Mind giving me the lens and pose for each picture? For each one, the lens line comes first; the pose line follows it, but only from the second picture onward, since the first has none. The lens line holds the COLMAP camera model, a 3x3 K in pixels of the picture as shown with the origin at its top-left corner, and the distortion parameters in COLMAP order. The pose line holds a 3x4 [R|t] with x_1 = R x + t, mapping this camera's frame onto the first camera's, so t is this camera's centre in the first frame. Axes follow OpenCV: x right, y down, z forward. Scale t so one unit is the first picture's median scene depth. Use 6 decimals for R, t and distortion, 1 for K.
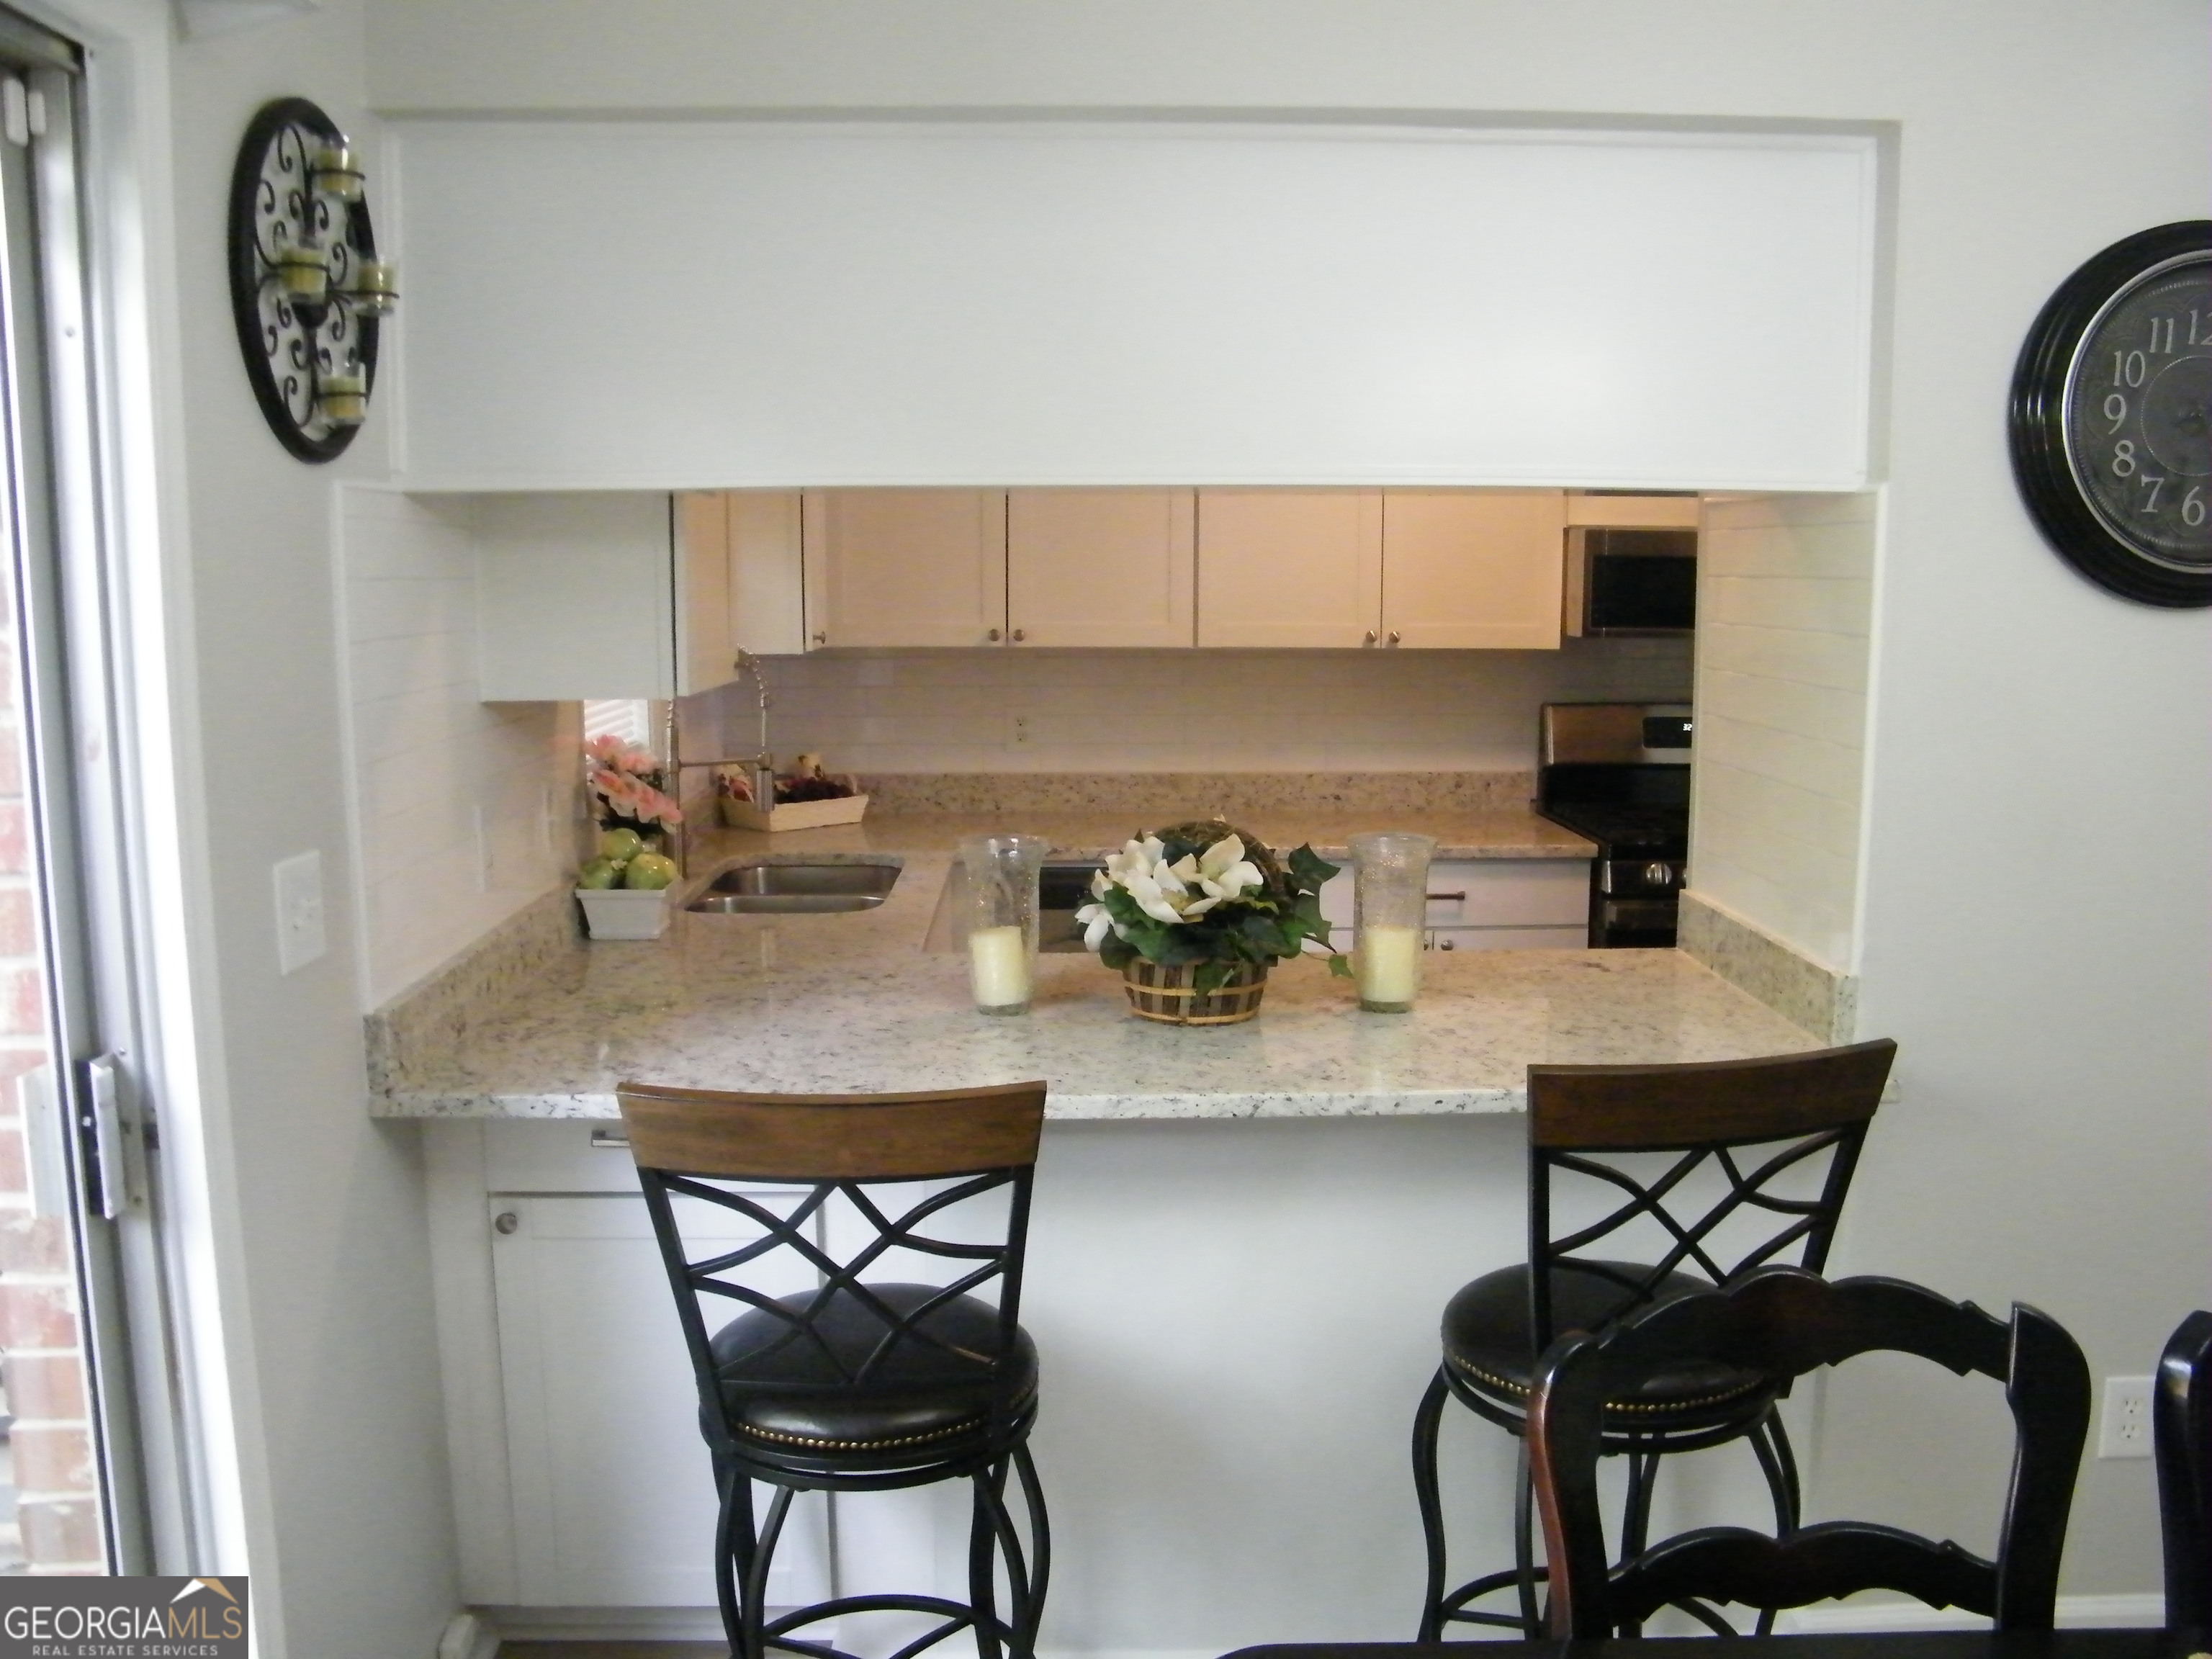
lens RADIAL K [[1862.4, 0, 1106.0], [0, 1862.4, 829.5], [0, 0, 1]] dist [-0.186602, 0.169443]
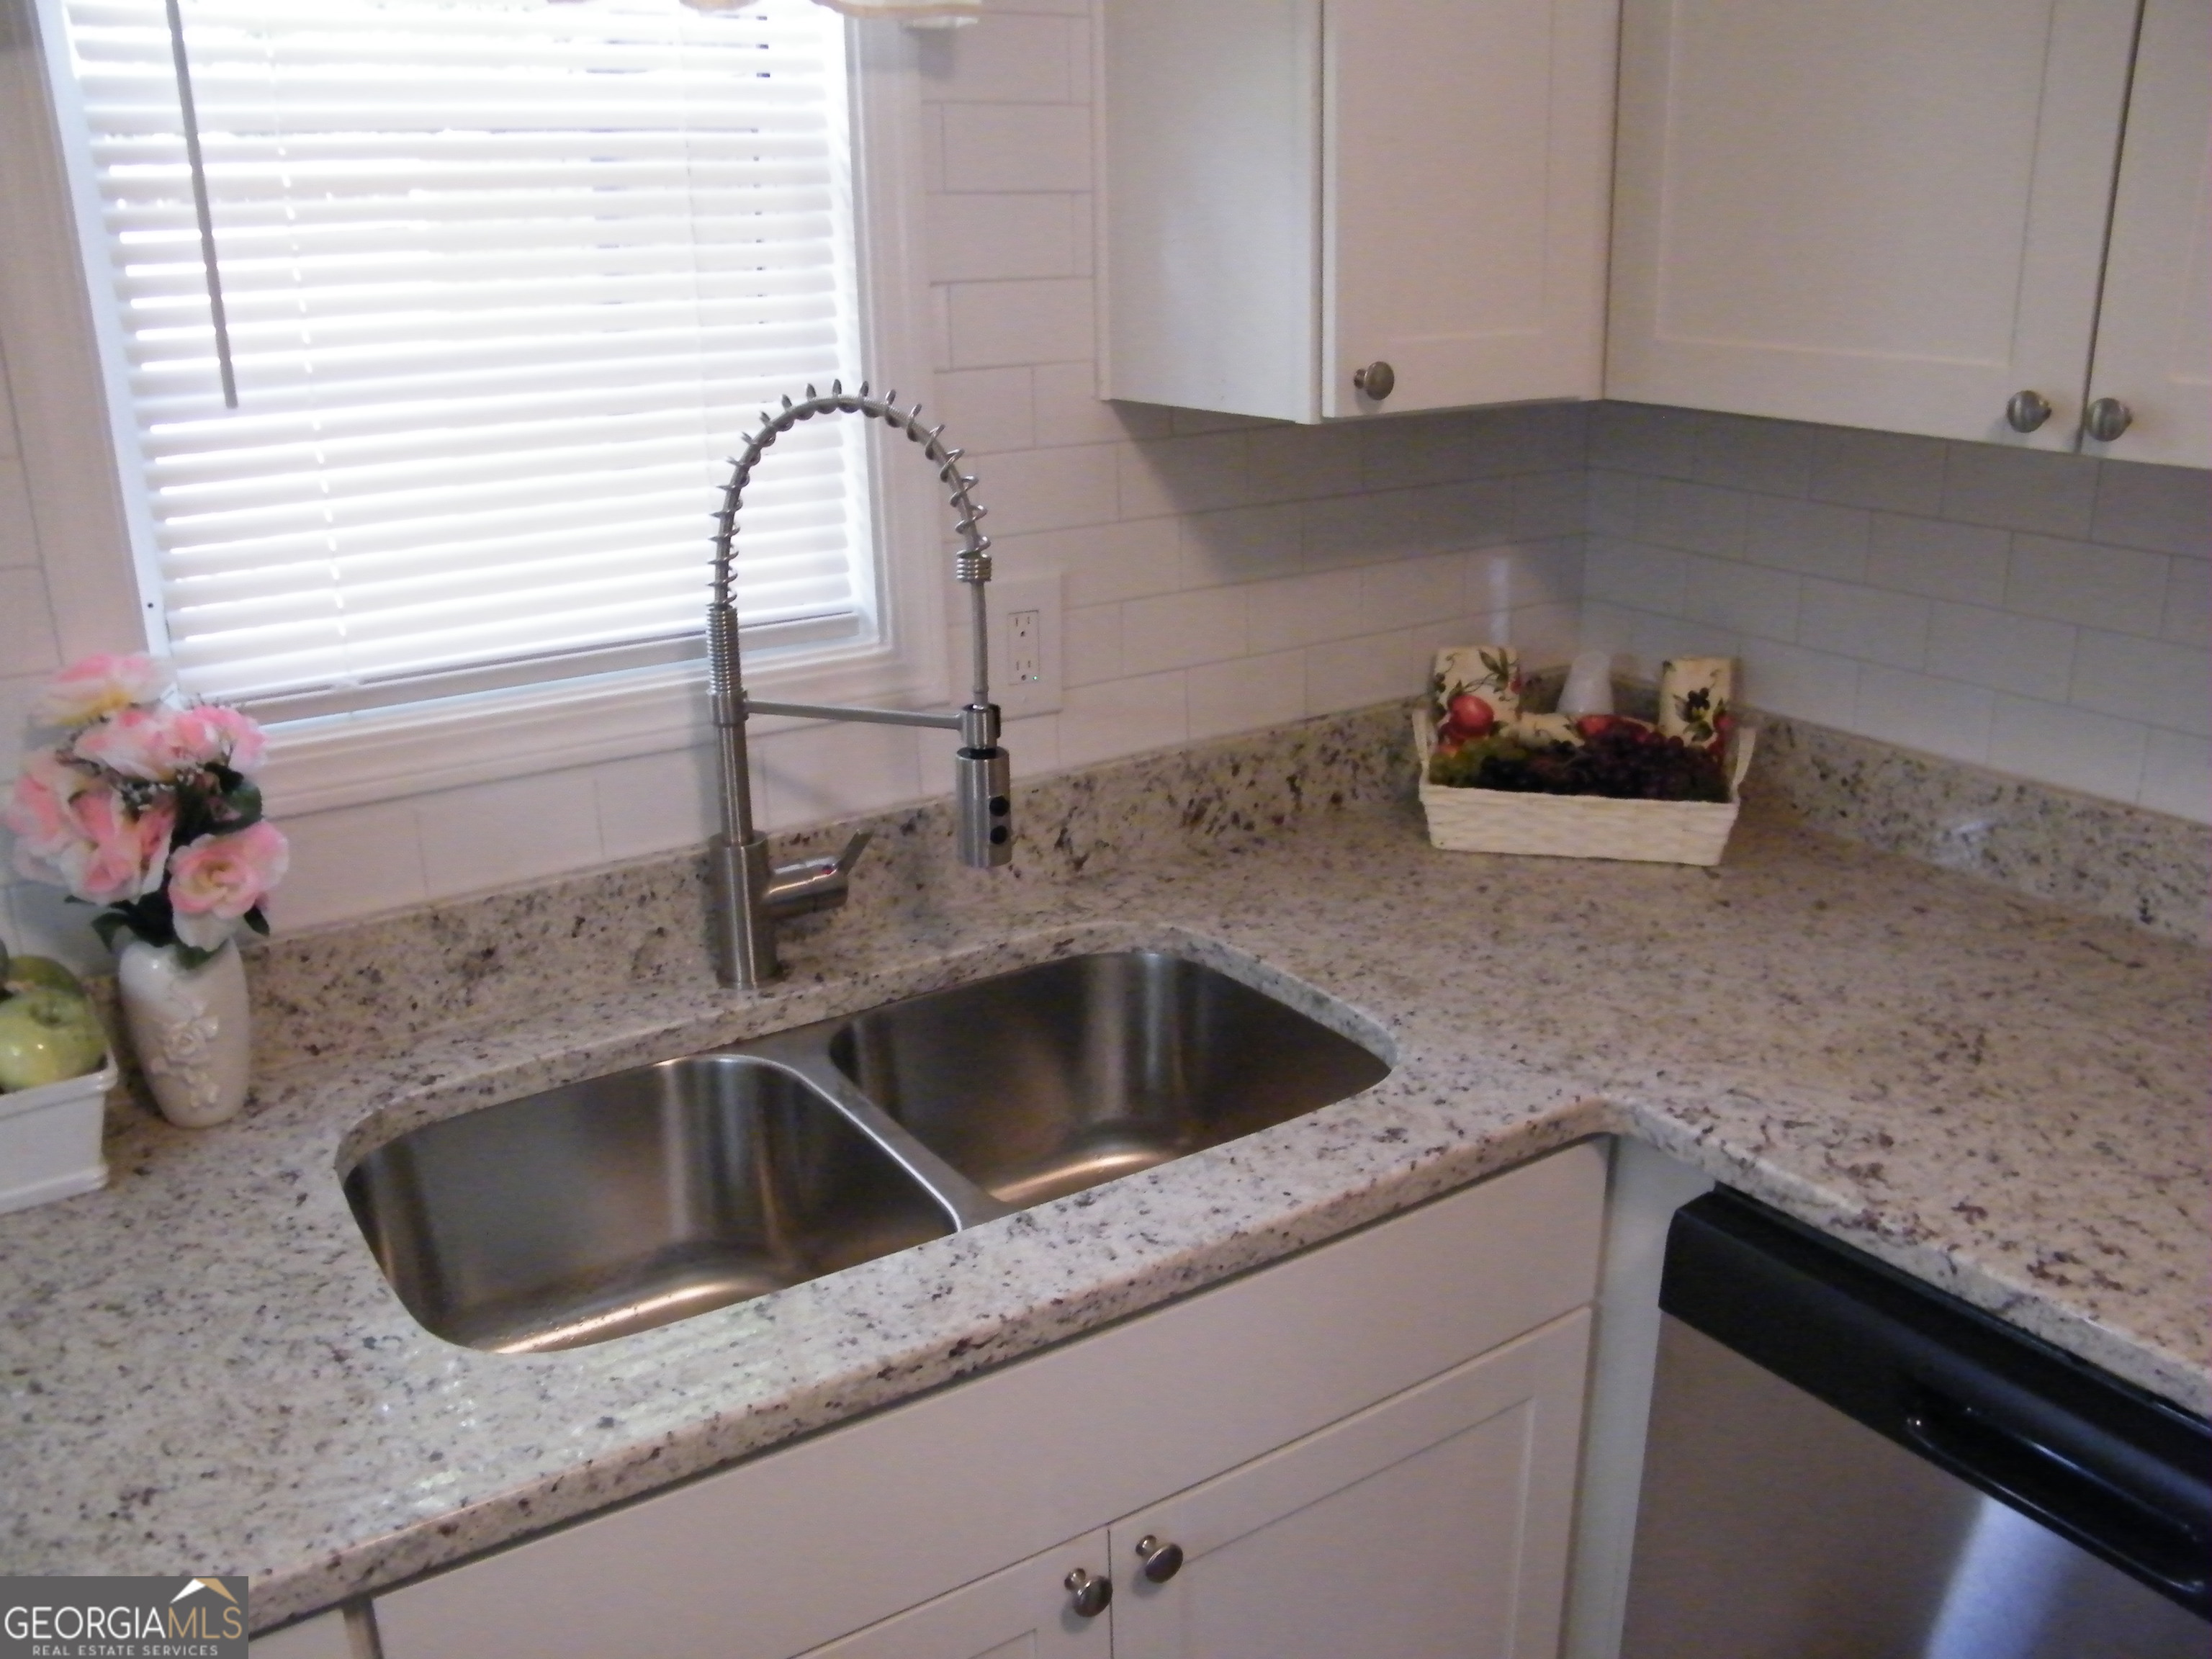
lens RADIAL K [[1968.1, 0, 1193.2], [0, 1968.1, 863.5], [0, 0, 1]] dist [-0.167148, 0.134622]
pose [[0.537852, 0.267711, -0.799404, 0.154597], [-0.112181, 0.962535, 0.246864, -0.105636], [0.835542, -0.043098, 0.547733, 0.791248]]
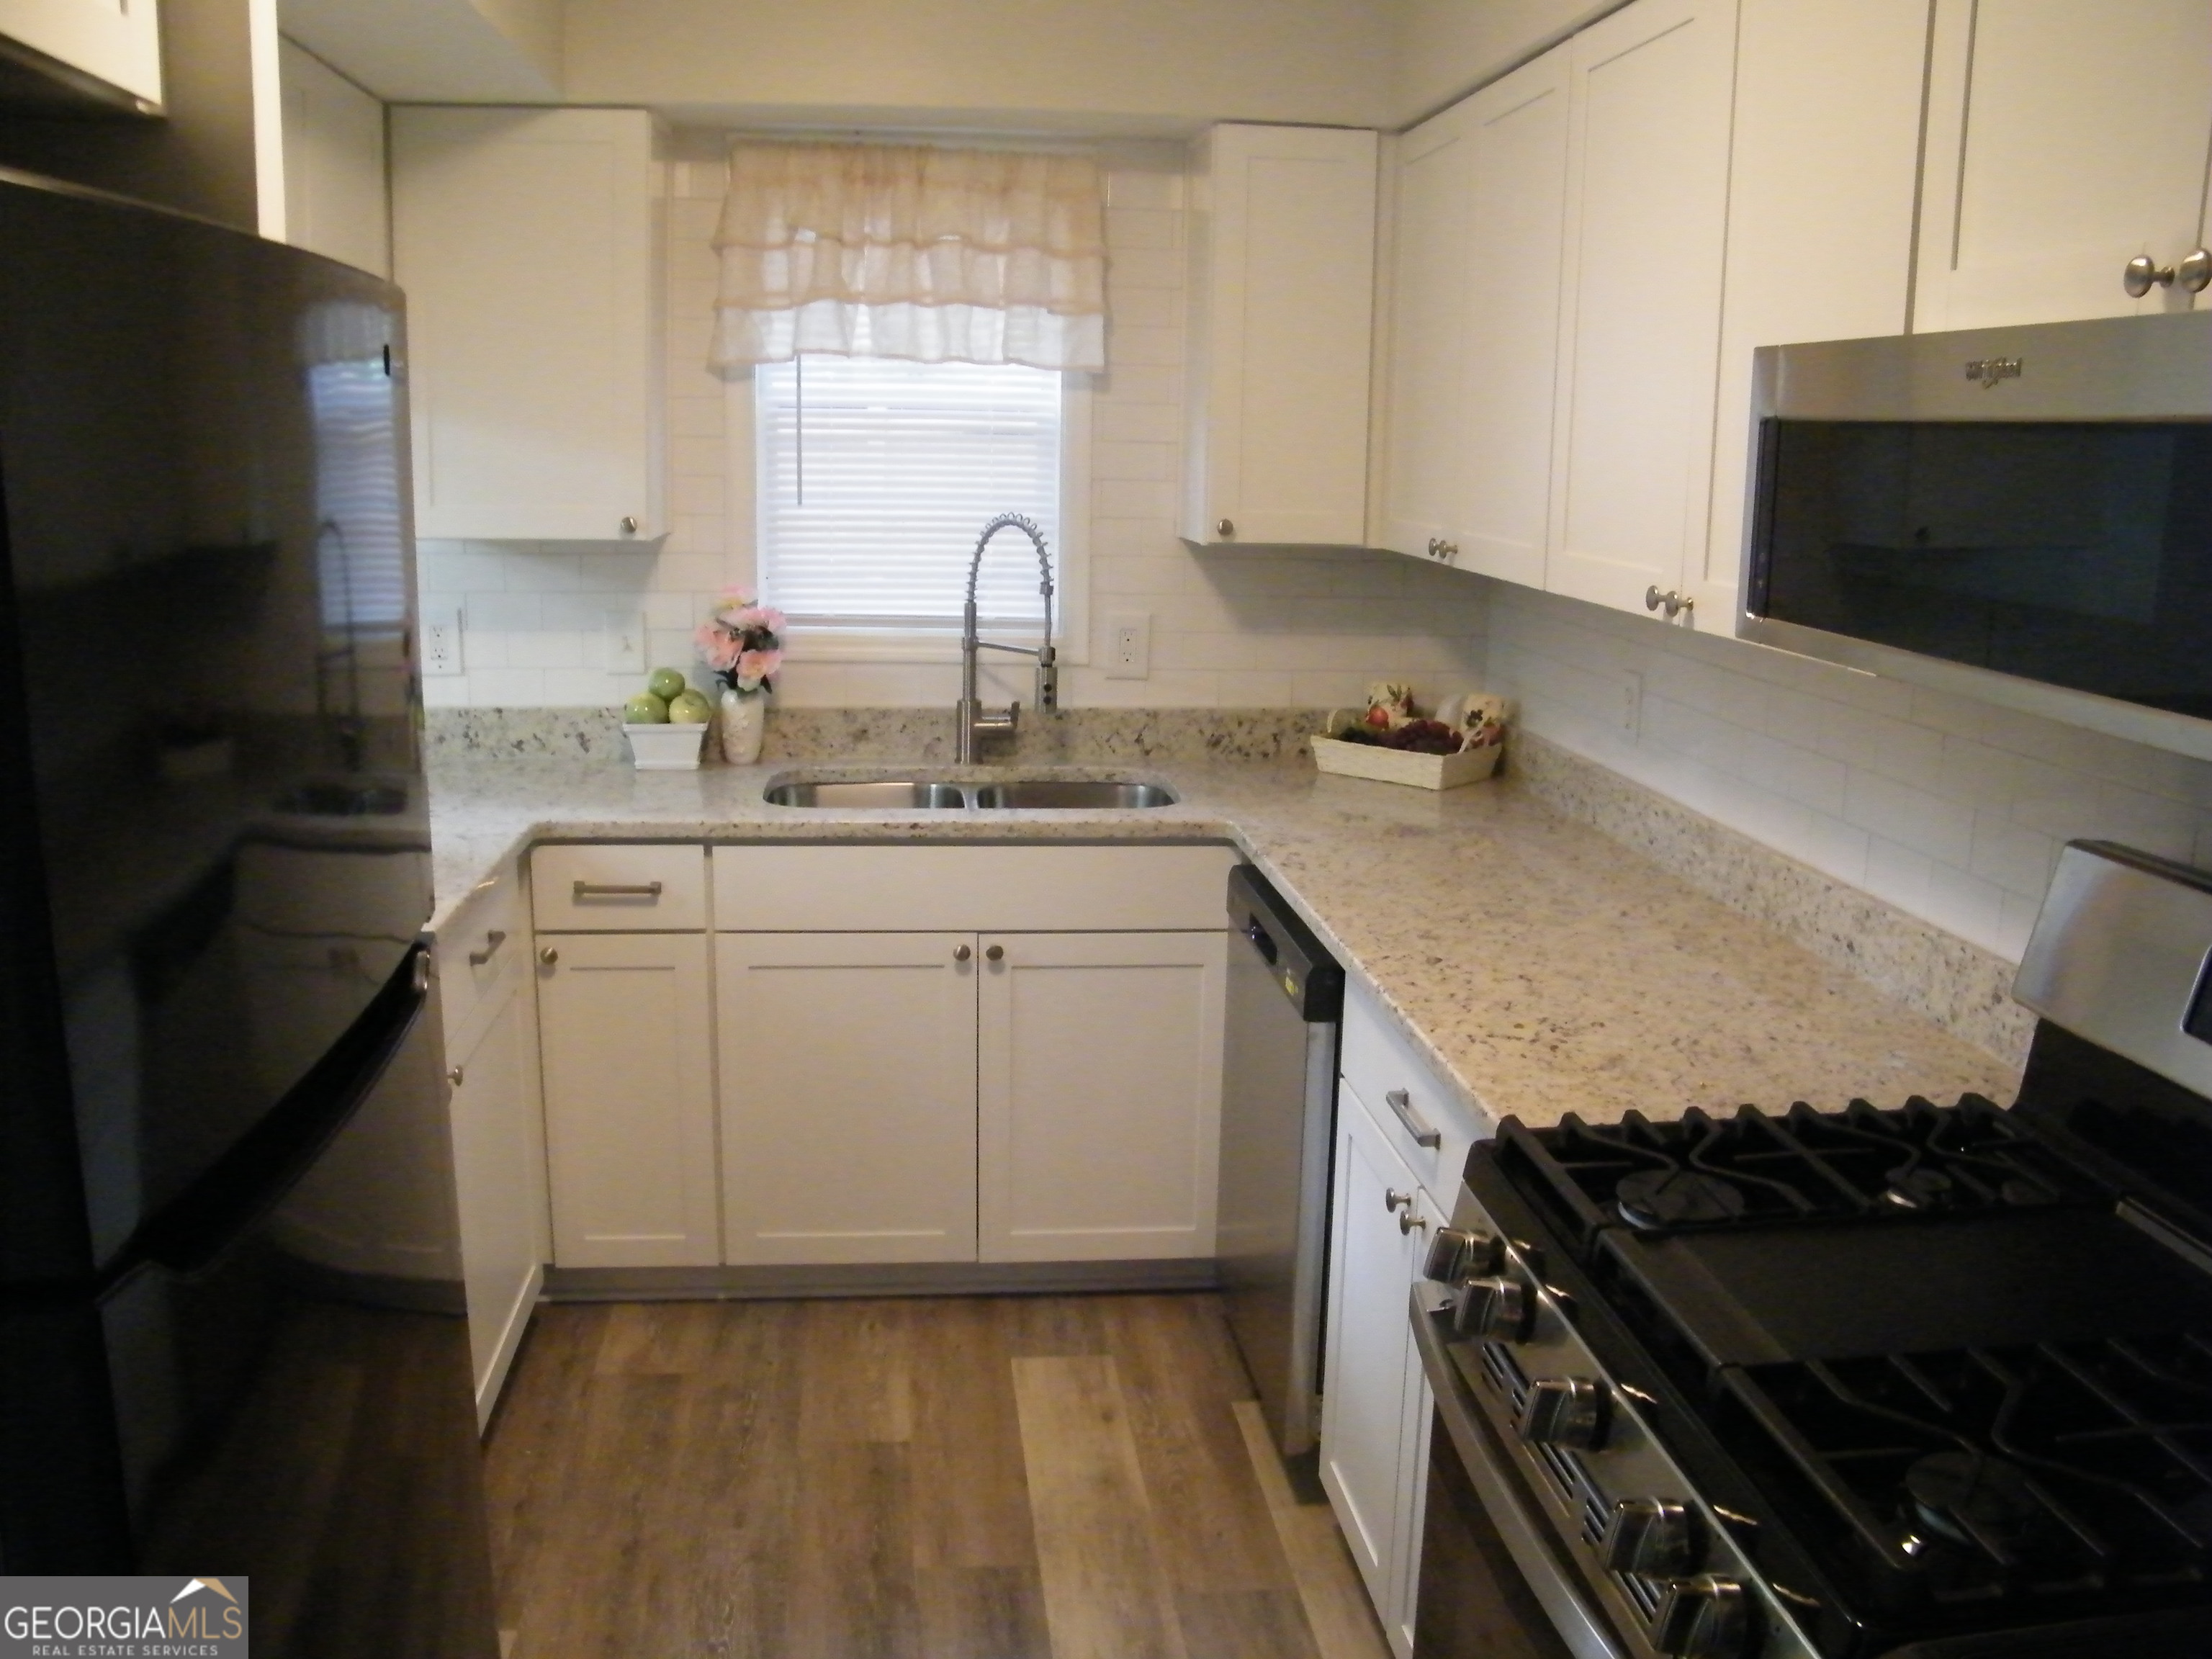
lens RADIAL K [[1862.4, 0, 1106.0], [0, 1862.4, 829.5], [0, 0, 1]] dist [-0.186602, 0.169443]
pose [[0.083791, 0.205396, -0.975085, 0.668650], [-0.168208, 0.967400, 0.189323, -0.122781], [0.982184, 0.148154, 0.115608, 0.898835]]
